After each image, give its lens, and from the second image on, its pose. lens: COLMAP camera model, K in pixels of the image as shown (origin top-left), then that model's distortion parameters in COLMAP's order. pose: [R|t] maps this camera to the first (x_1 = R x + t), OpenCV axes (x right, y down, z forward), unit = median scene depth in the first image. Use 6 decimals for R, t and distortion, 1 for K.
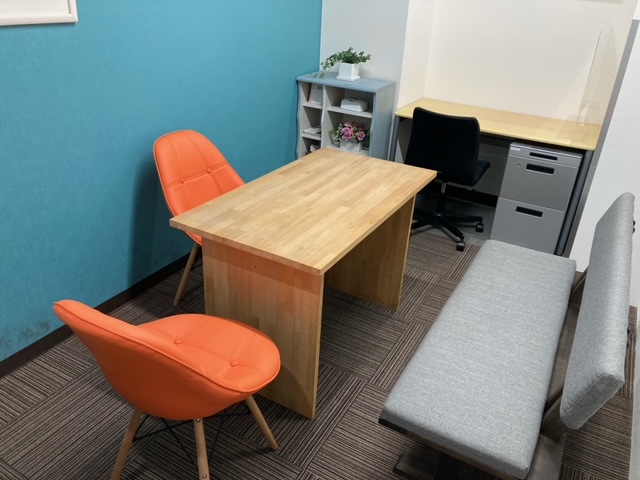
lens RADIAL K [[535.2, 0, 304.2], [0, 535.2, 255.2], [0, 0, 1]] dist [0.013012, -0.009917]
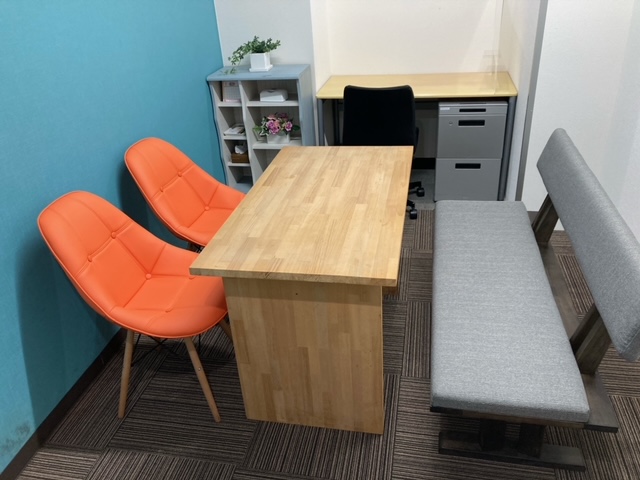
lens RADIAL K [[535.2, 0, 304.2], [0, 535.2, 255.2], [0, 0, 1]] dist [0.013012, -0.009917]
pose [[0.939135, -0.255243, 0.229949, -0.163838], [0.249441, 0.966857, 0.054467, -0.052160], [-0.236230, 0.006207, 0.971677, 0.079055]]
